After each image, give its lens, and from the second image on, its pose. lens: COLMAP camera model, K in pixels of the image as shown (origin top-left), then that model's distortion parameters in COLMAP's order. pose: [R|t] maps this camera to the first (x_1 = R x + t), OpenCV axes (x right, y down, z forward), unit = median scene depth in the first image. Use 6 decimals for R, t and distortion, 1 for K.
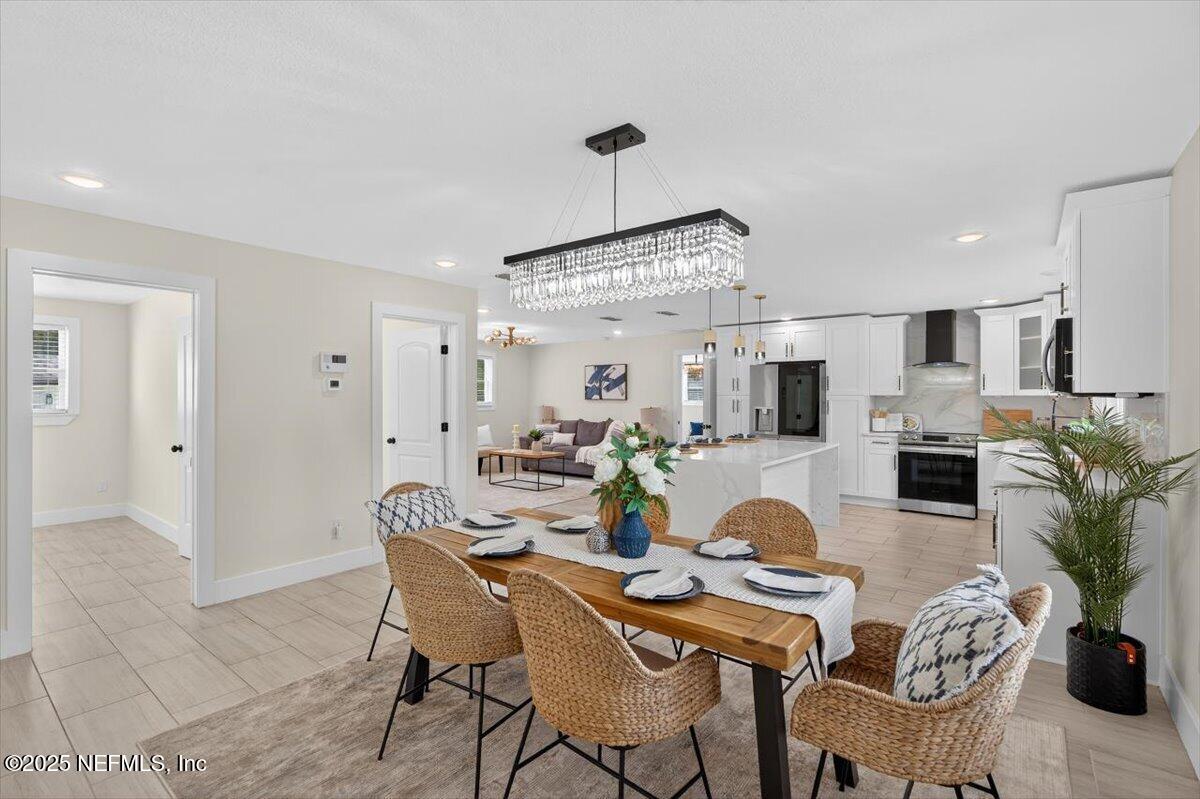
lens RADIAL K [[545.7, 0, 591.1], [0, 545.7, 397.7], [0, 0, 1]] dist [-0.009682, 0.002332]
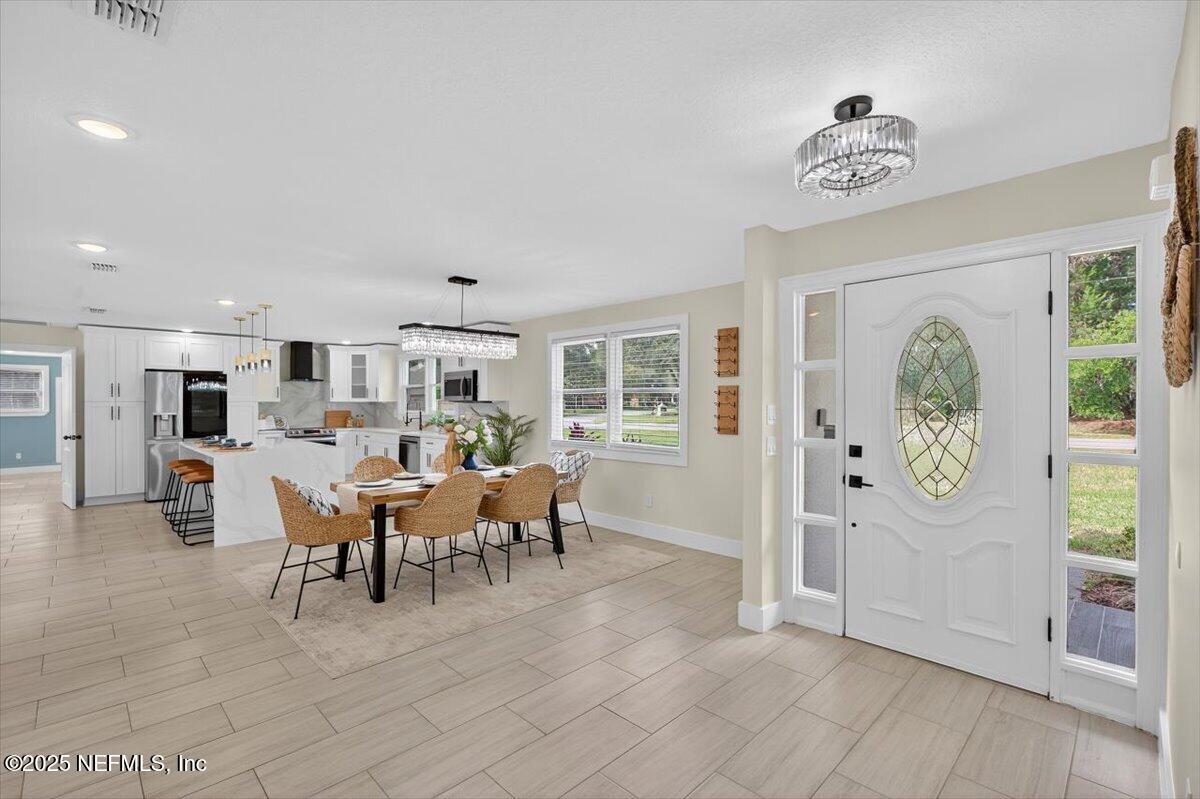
lens RADIAL K [[545.7, 0, 595.8], [0, 545.7, 405.9], [0, 0, 1]] dist [-0.009682, 0.002332]
pose [[0.098967, -0.006698, 0.995068, -0.485310], [0.000838, 0.999978, 0.006648, -0.001480], [-0.995090, 0.000176, 0.098970, 0.064307]]
